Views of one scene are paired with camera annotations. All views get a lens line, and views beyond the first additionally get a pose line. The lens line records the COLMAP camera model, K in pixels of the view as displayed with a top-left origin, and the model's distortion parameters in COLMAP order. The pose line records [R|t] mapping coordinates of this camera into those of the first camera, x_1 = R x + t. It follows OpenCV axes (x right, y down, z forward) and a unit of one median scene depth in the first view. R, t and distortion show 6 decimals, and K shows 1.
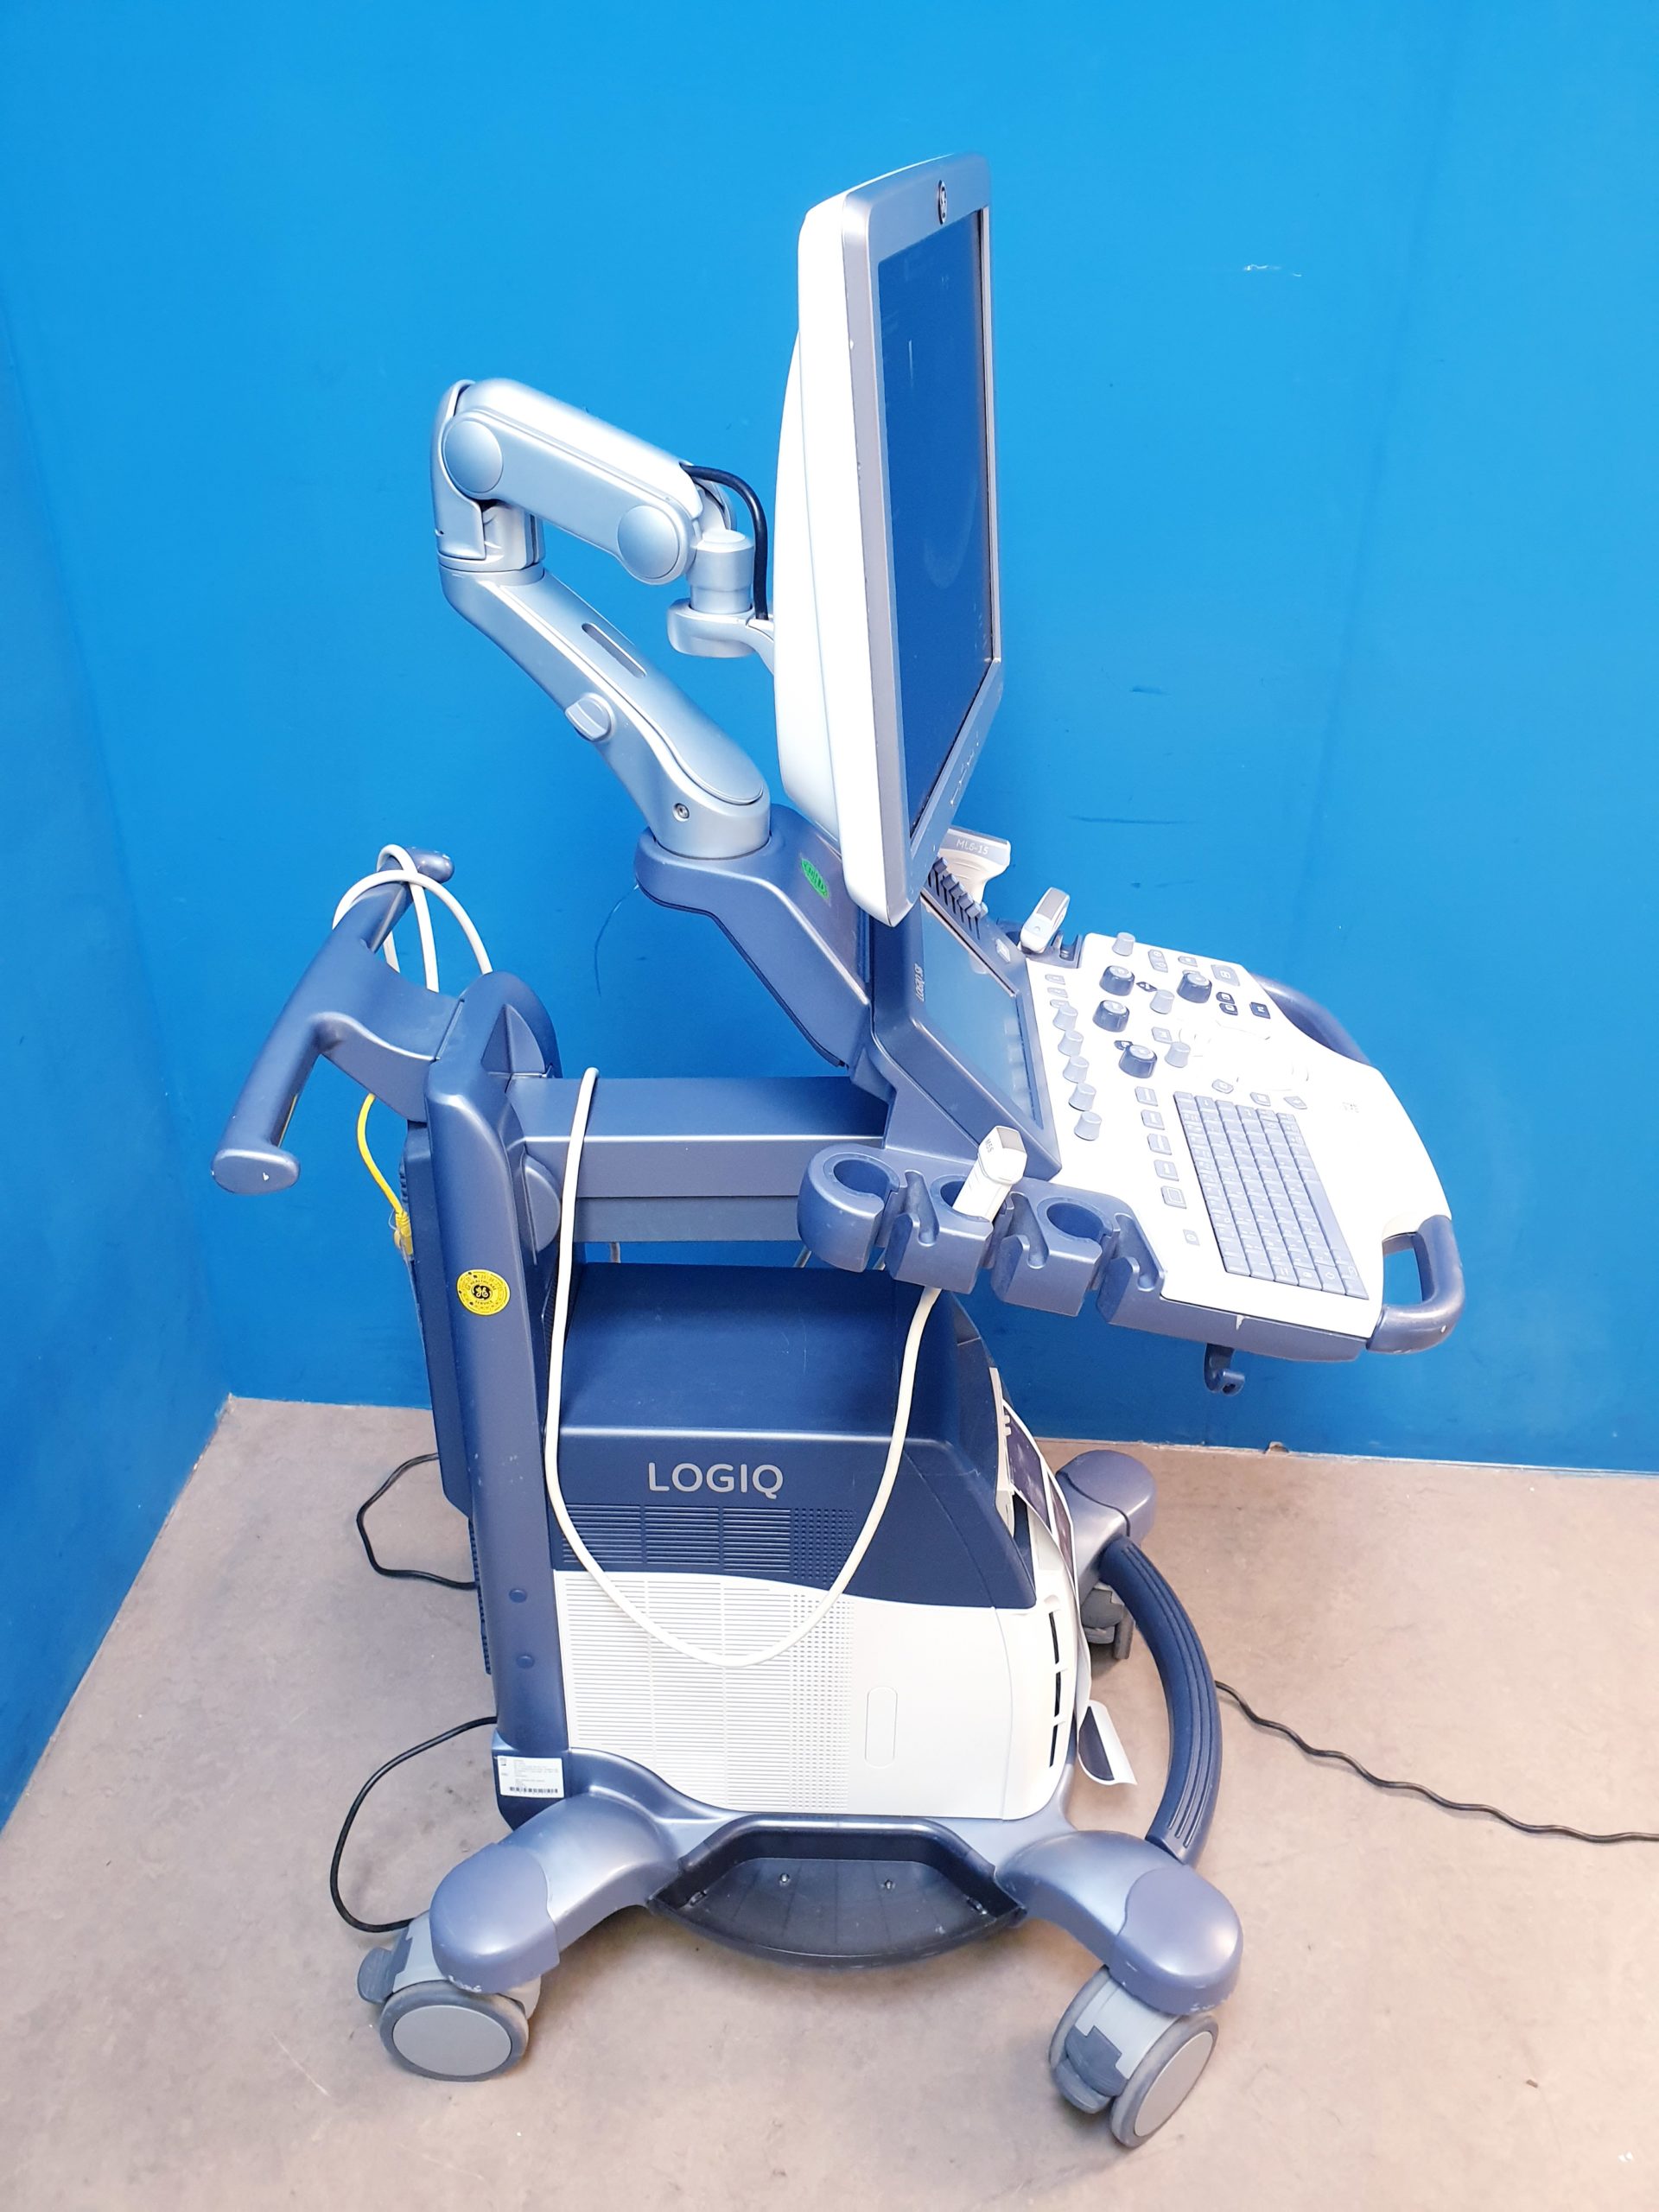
lens RADIAL K [[1677.6, 0, 841.1], [0, 1677.6, 1131.7], [0, 0, 1]] dist [0.007024, -0.007265]
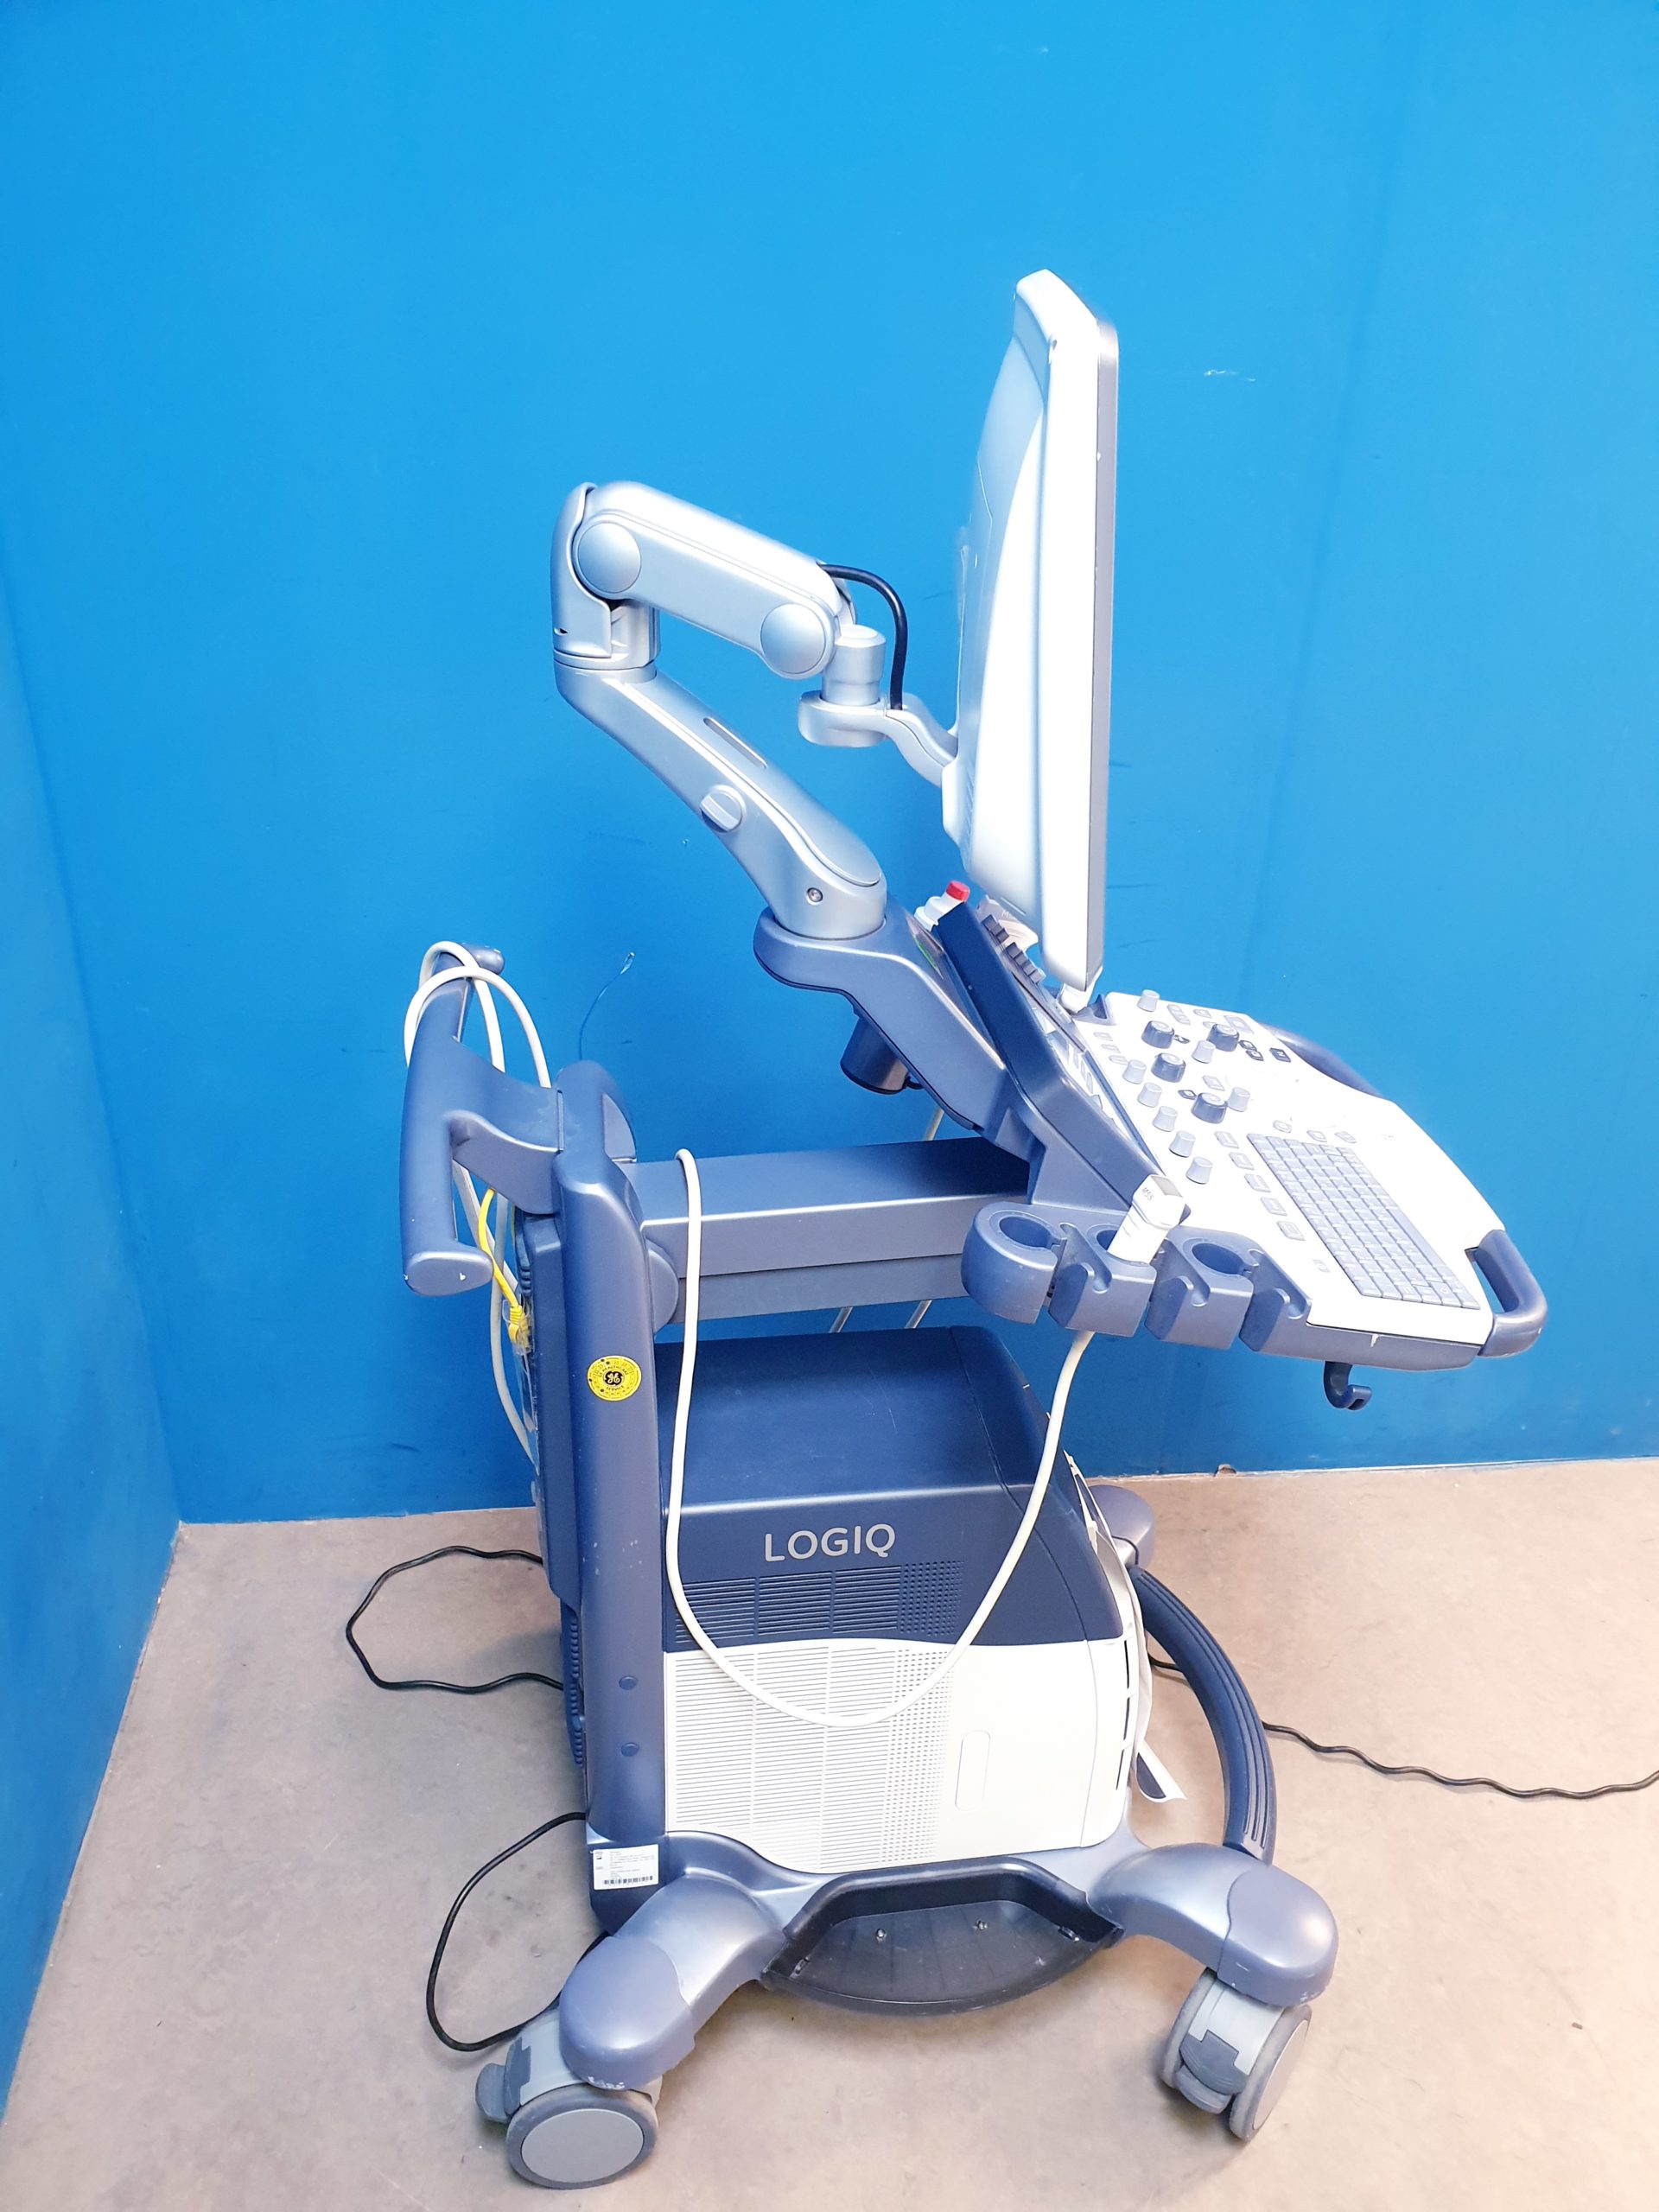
lens RADIAL K [[1677.6, 0, 843.9], [0, 1677.6, 1155.7], [0, 0, 1]] dist [0.007024, -0.007265]
pose [[0.984918, -0.068560, 0.158861, -0.196833], [0.072913, 0.997102, -0.021730, -0.004933], [-0.156911, 0.032986, 0.987062, -0.015390]]
